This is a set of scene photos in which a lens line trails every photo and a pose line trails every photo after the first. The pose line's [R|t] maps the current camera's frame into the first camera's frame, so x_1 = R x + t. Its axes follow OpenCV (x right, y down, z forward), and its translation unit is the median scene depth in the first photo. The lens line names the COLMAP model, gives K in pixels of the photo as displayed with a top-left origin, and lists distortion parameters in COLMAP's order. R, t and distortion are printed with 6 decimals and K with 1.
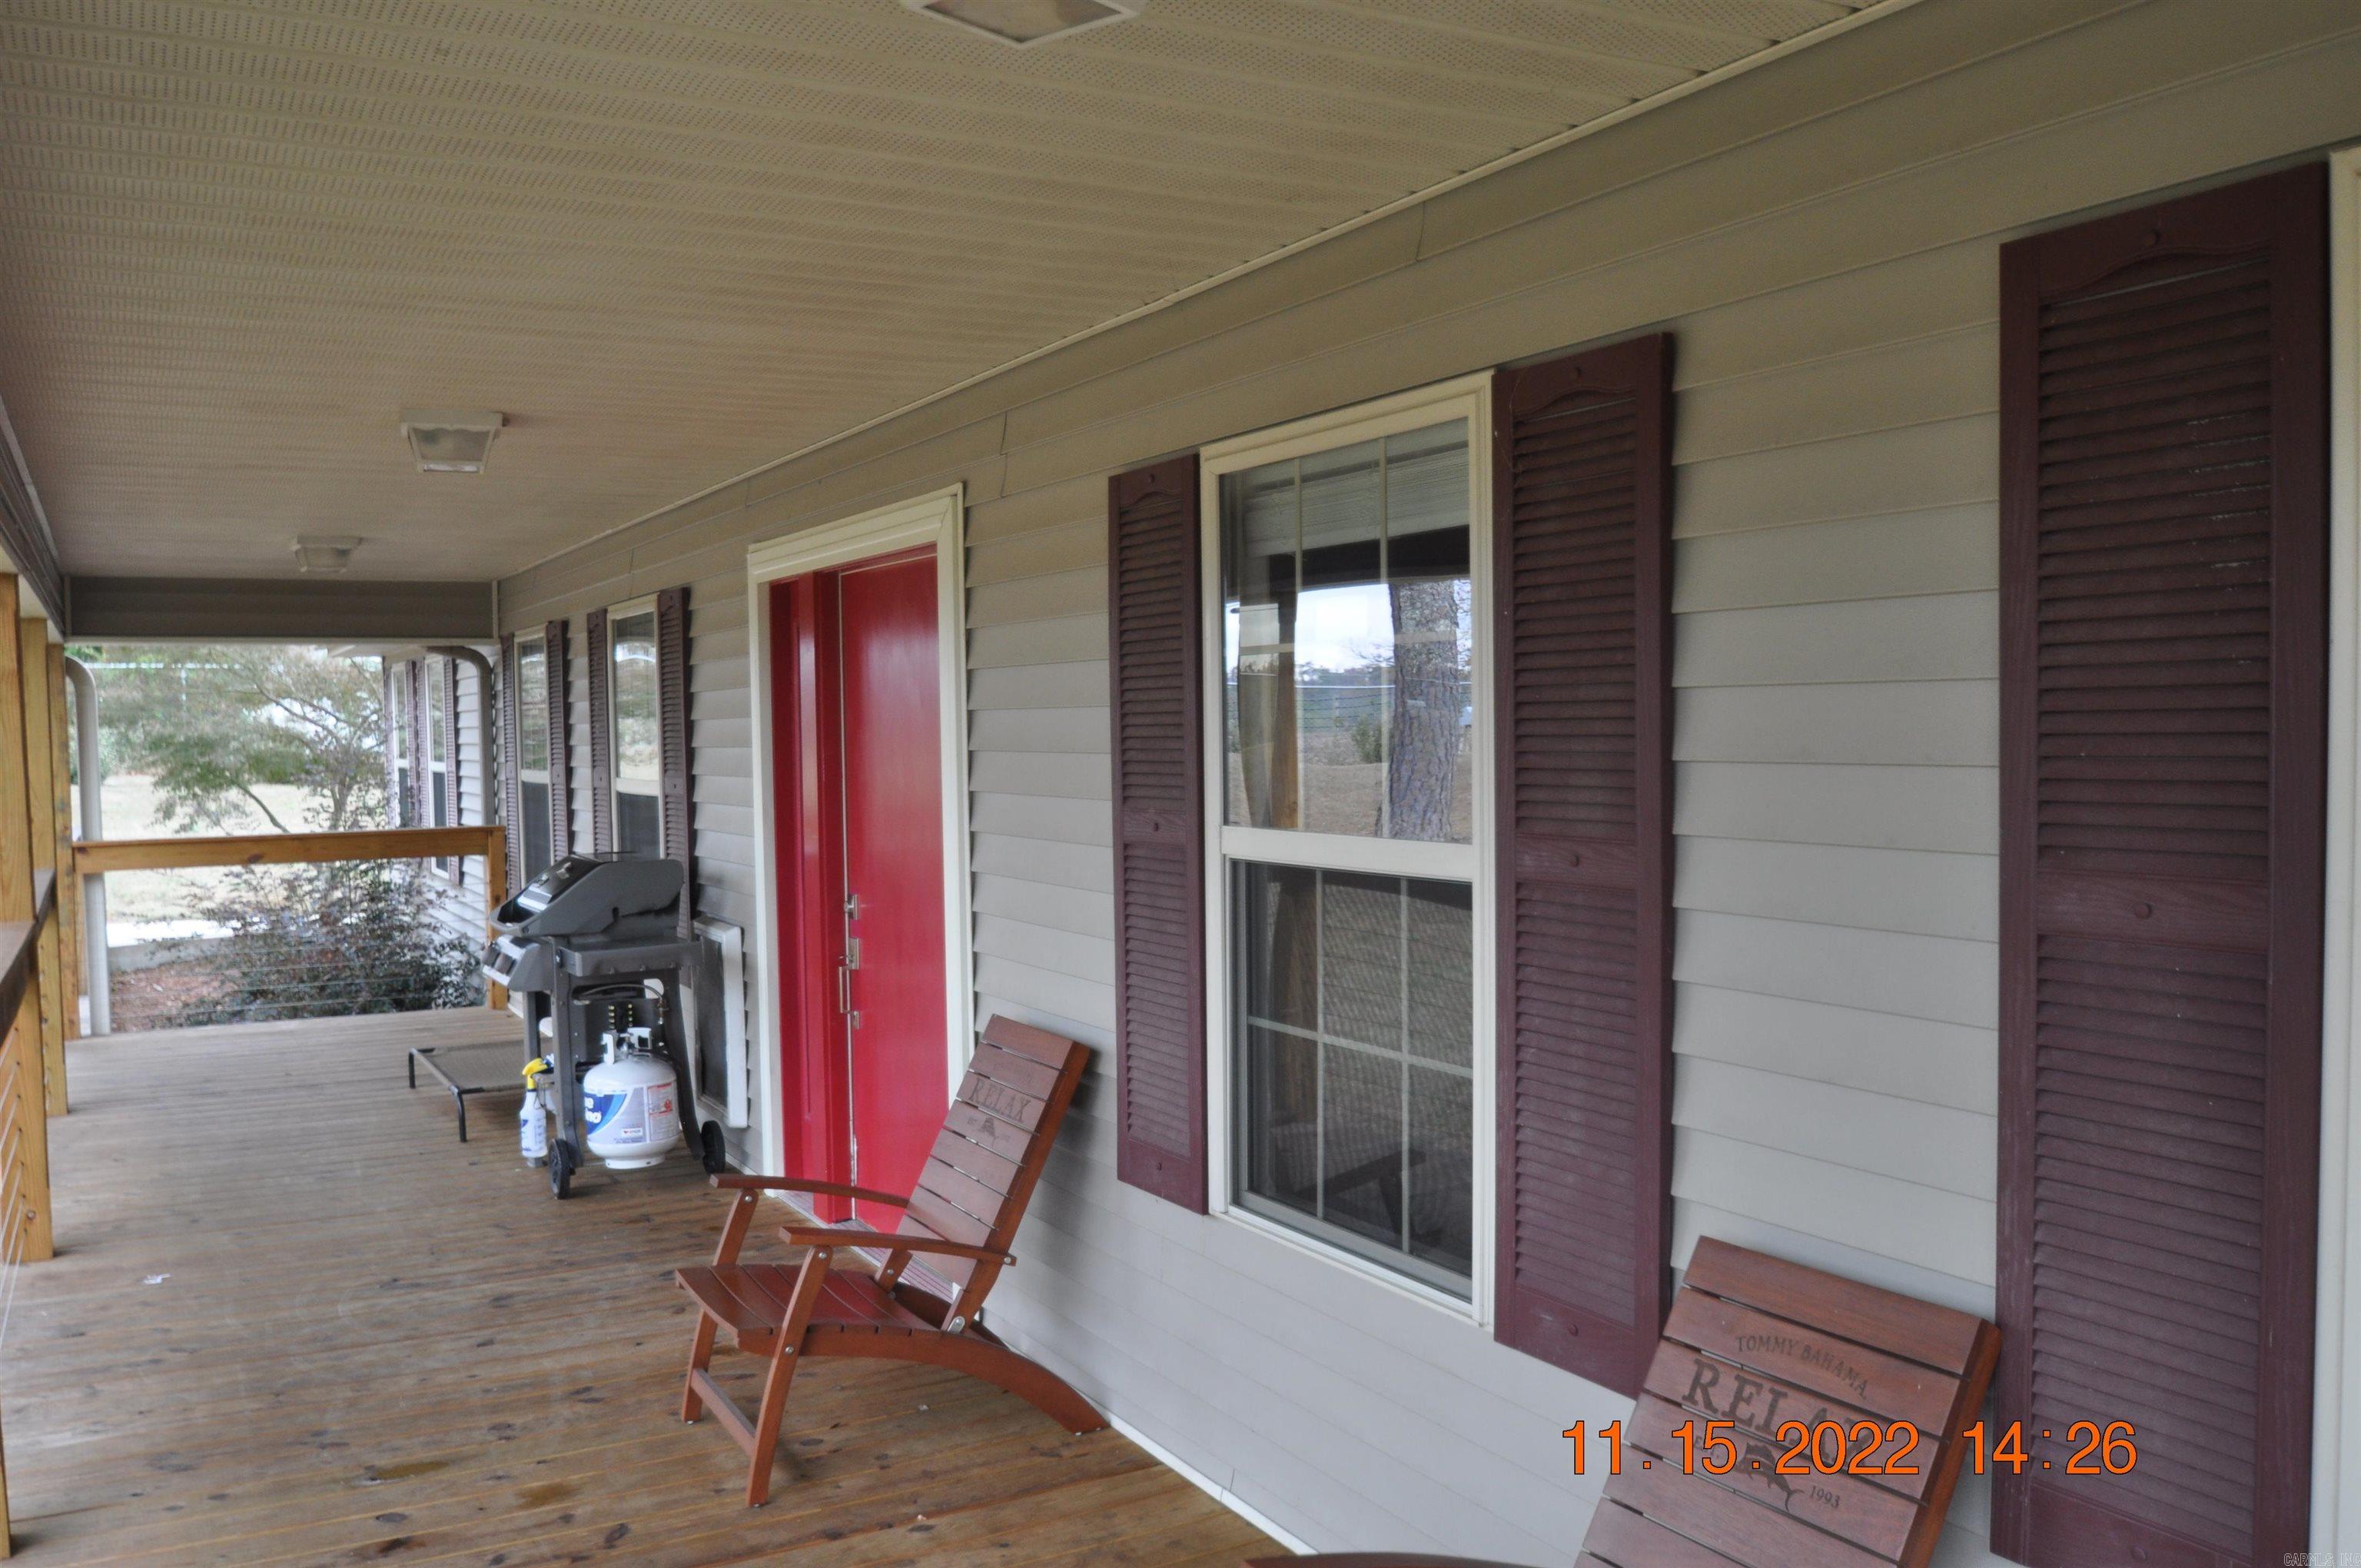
lens RADIAL K [[1916.4, 0, 1180.5], [0, 1916.4, 784.0], [0, 0, 1]] dist [-0.159272, -0.001048]
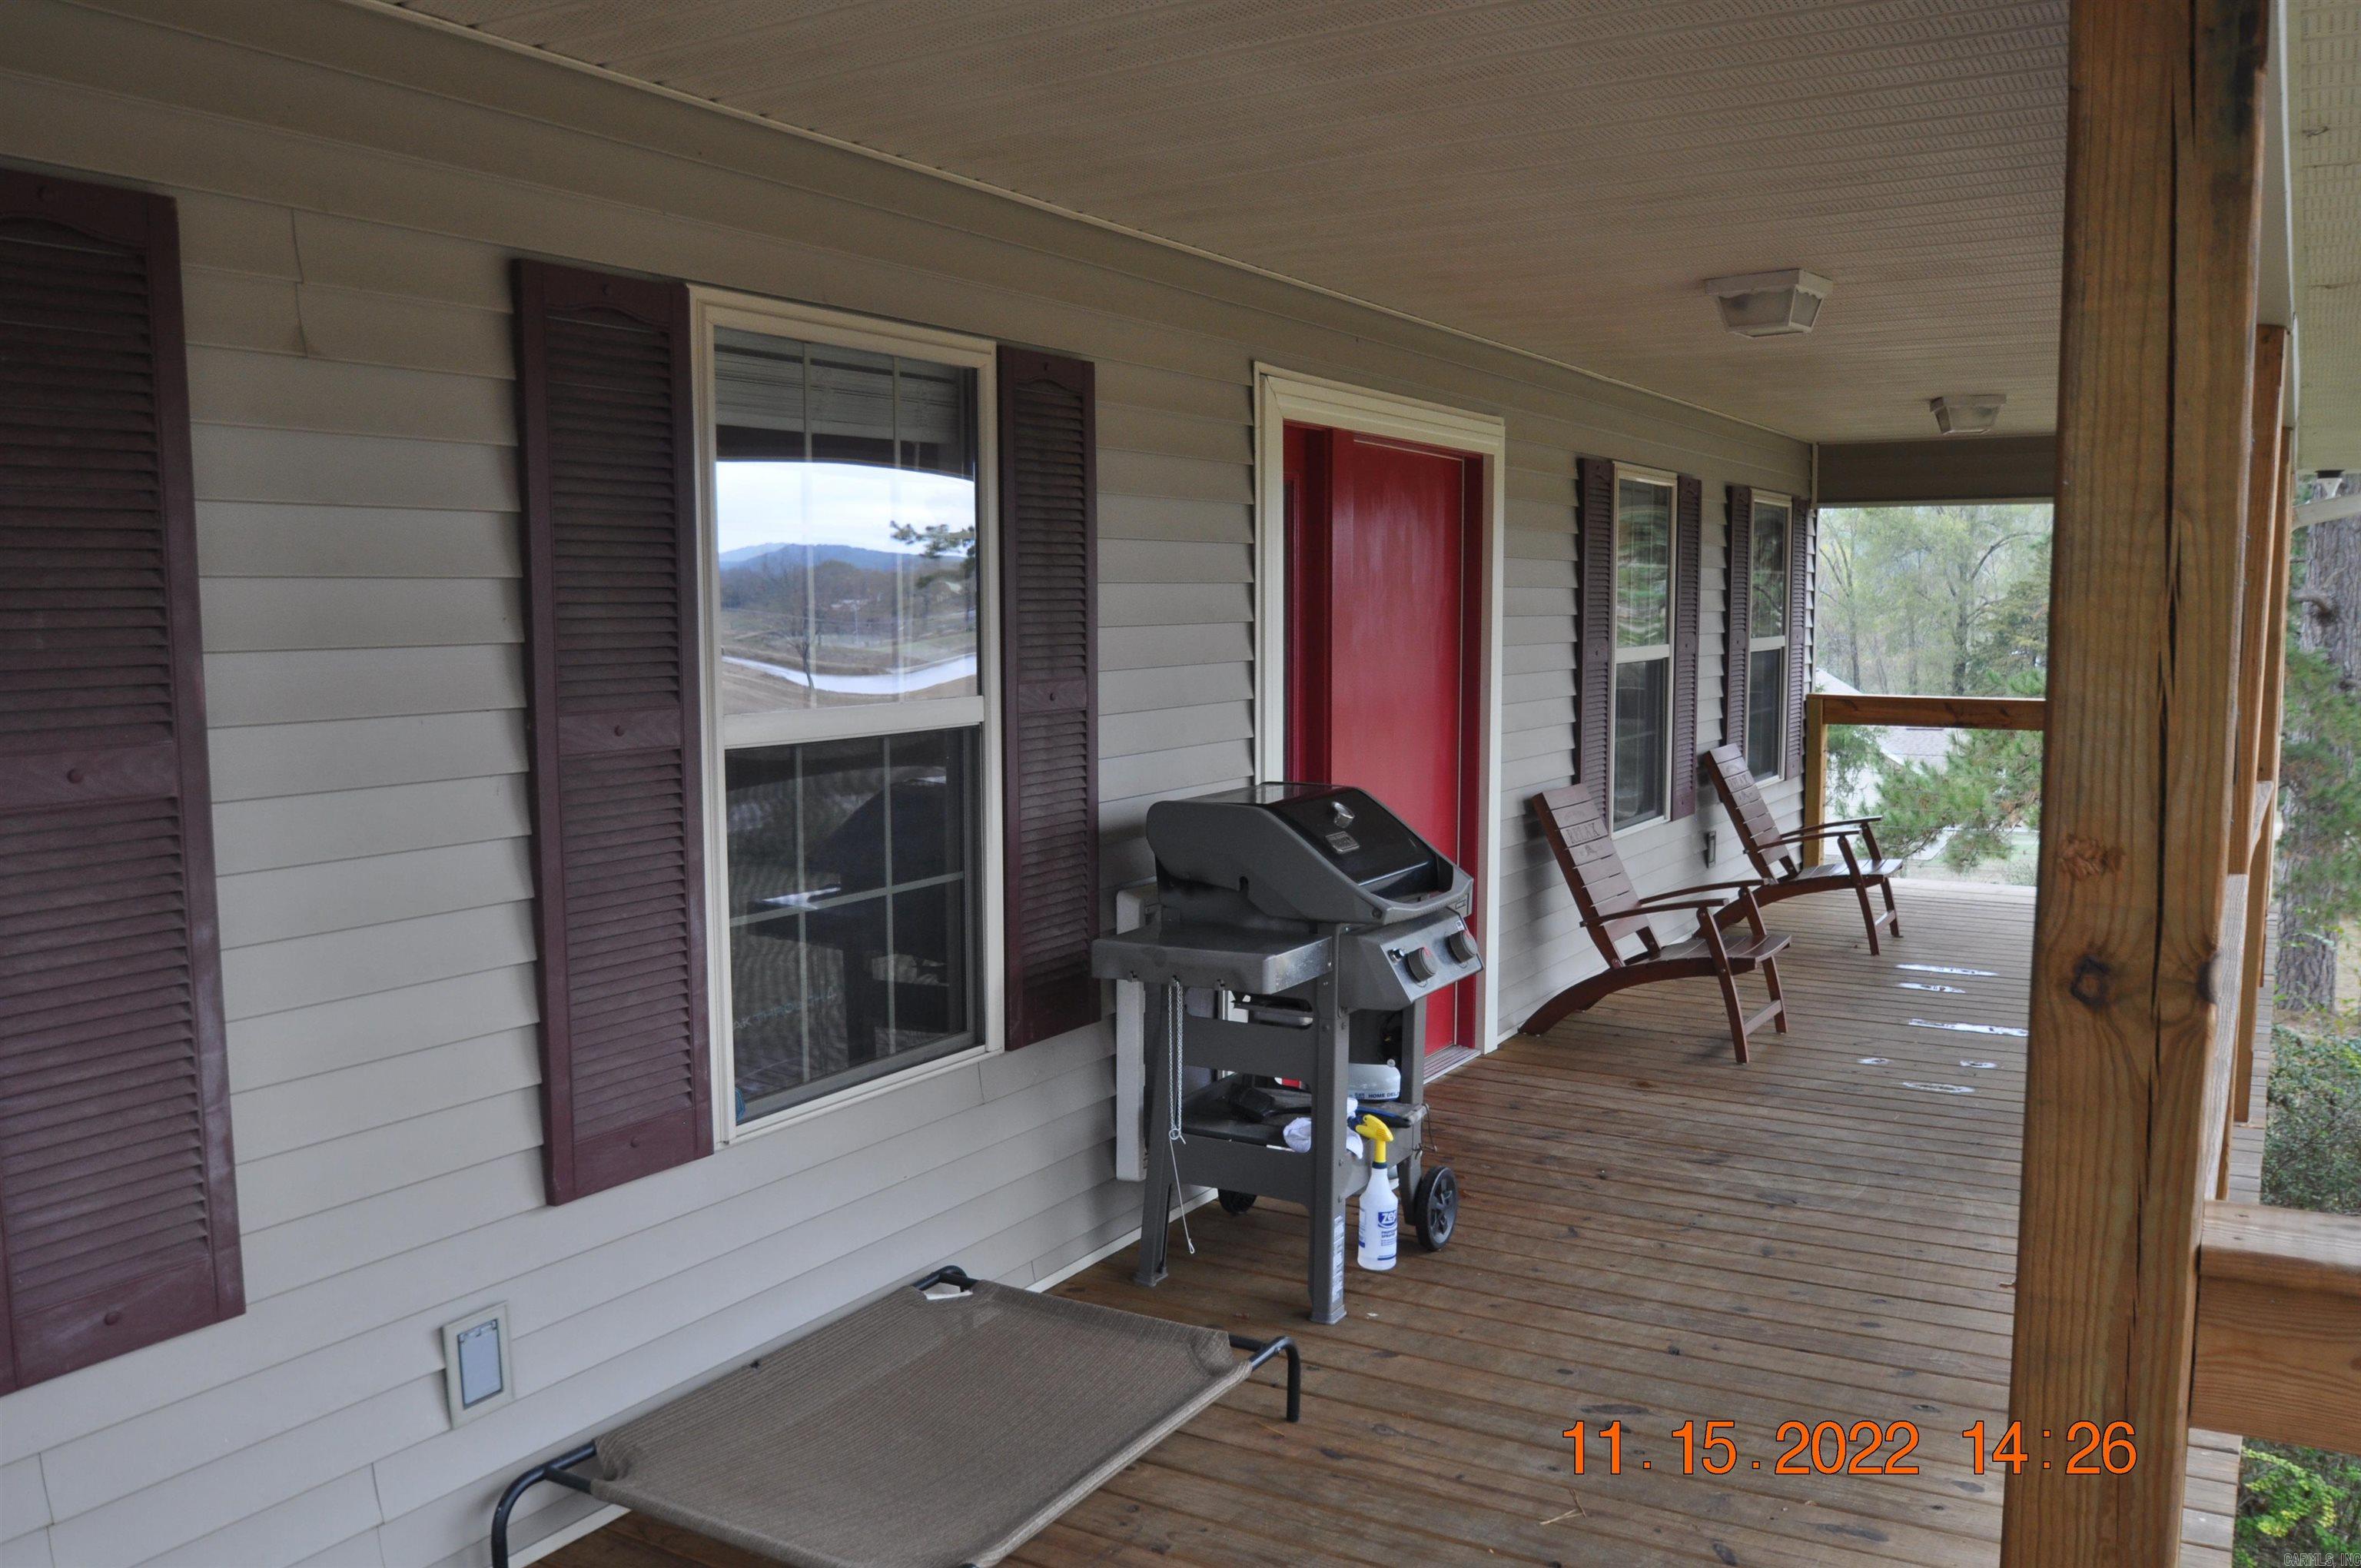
lens RADIAL K [[1937.8, 0, 1180.5], [0, 1937.8, 784.0], [0, 0, 1]] dist [-0.122866, 0.000869]
pose [[-0.494414, -0.072581, 0.866191, -1.064493], [0.035484, 0.993992, 0.103544, -0.044092], [-0.868502, 0.081929, -0.488868, 1.669676]]
